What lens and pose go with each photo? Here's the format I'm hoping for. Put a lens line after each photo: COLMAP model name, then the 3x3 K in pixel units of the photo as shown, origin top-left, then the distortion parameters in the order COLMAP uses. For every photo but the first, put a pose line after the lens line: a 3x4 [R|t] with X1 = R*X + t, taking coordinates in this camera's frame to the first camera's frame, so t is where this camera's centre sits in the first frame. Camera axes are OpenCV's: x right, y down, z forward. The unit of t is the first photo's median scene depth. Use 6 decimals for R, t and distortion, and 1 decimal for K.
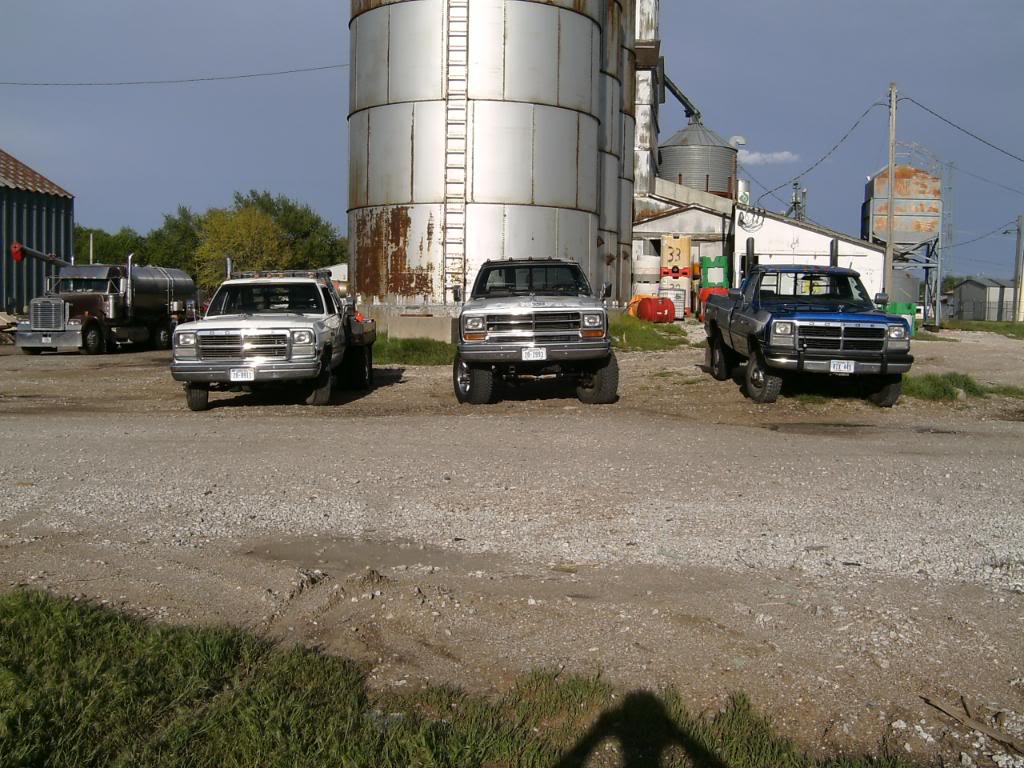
lens RADIAL K [[1113.6, 0, 510.0], [0, 1113.6, 341.7], [0, 0, 1]] dist [-0.049845, -0.008859]
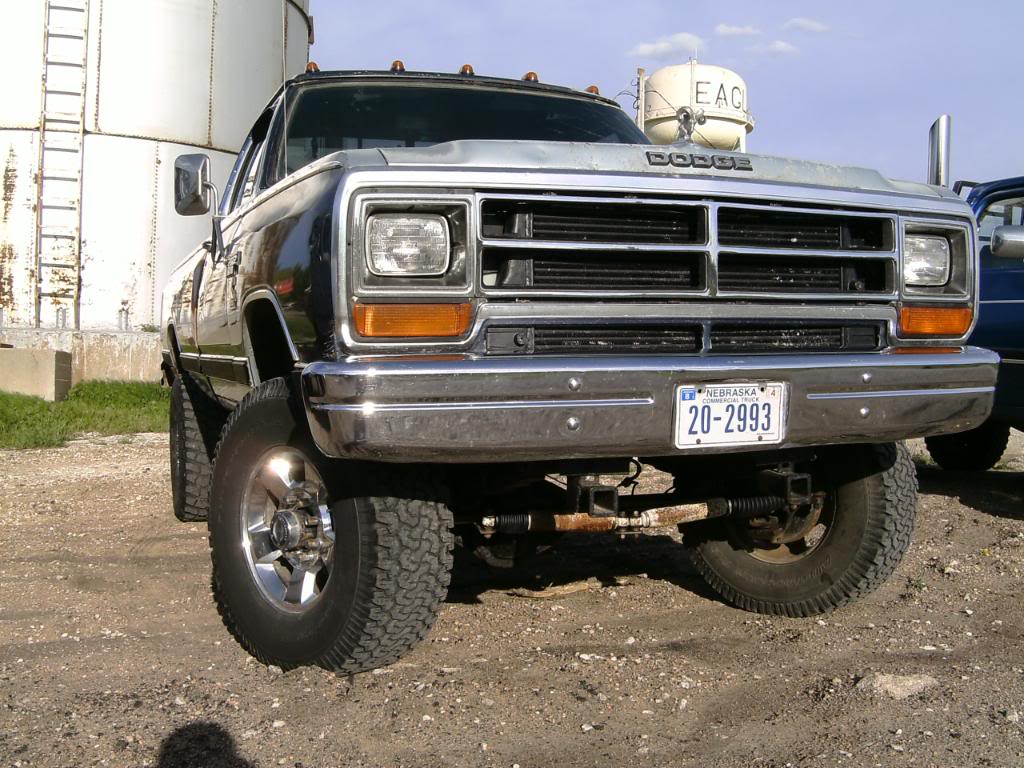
lens RADIAL K [[1113.6, 0, 510.0], [0, 1113.6, 341.7], [0, 0, 1]] dist [-0.049845, -0.008859]
pose [[0.929388, 0.010096, 0.368967, -0.043979], [0.011288, 0.998381, -0.055753, 0.004622], [-0.368932, 0.055981, 0.927769, 0.449818]]
